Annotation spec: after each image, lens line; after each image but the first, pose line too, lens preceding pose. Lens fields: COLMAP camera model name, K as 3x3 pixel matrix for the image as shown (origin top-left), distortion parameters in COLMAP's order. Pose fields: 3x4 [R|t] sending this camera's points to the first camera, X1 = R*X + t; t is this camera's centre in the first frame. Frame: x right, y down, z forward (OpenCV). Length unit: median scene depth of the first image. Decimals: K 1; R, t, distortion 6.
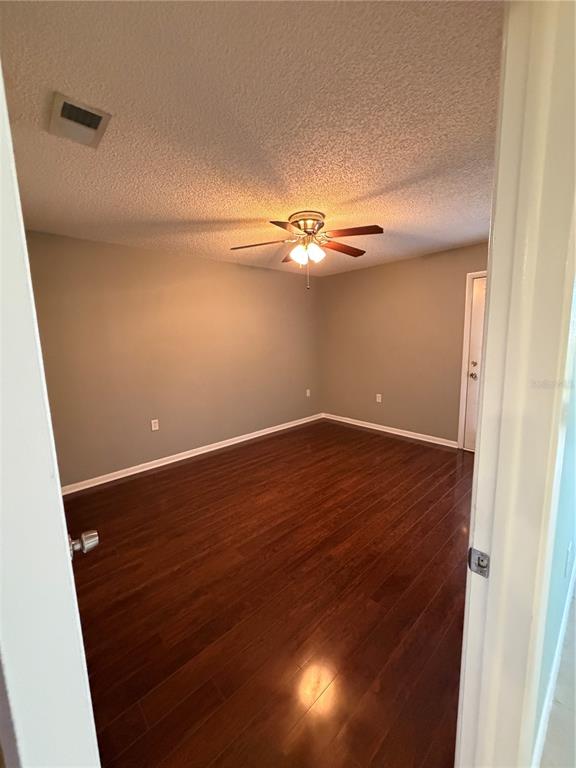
lens RADIAL K [[305.4, 0, 288.2], [0, 305.4, 381.0], [0, 0, 1]] dist [-0.000054, 0.000380]
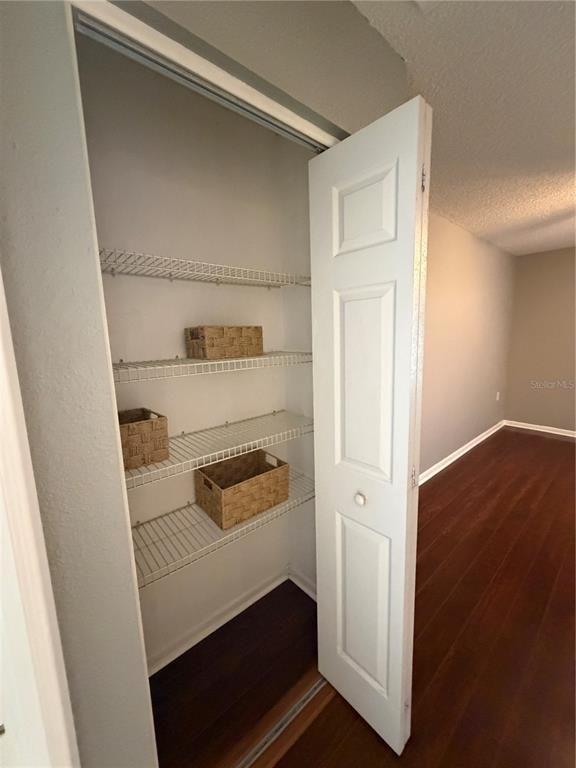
lens RADIAL K [[305.4, 0, 288.2], [0, 305.4, 381.0], [0, 0, 1]] dist [-0.000054, 0.000380]
pose [[0.999380, -0.001071, -0.035178, -0.687665], [0.001361, 0.999965, 0.008226, -0.015115], [0.035168, -0.008269, 0.999347, 0.206071]]
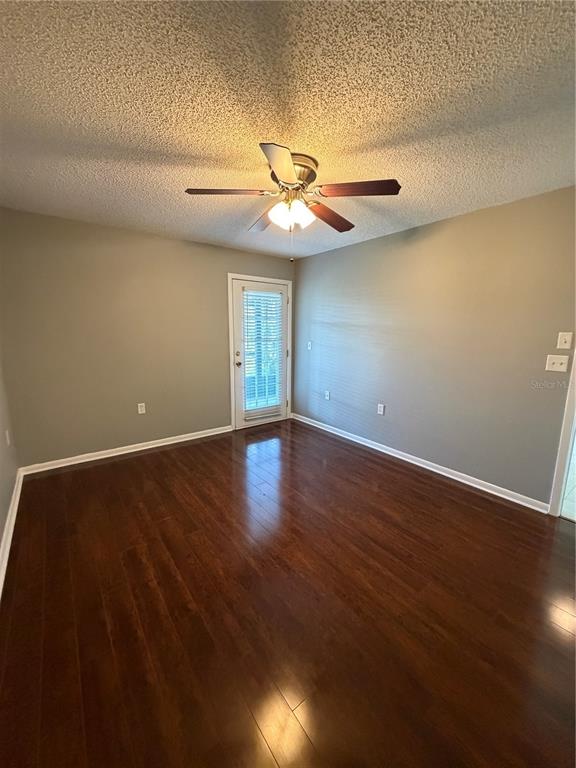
lens RADIAL K [[304.7, 0, 287.4], [0, 304.7, 386.4], [0, 0, 1]] dist [-0.000201, -0.000001]
pose [[0.099350, -0.158537, 0.982342, -0.522555], [0.136350, 0.980083, 0.144382, -0.075460], [-0.985666, 0.119598, 0.118988, 0.689278]]
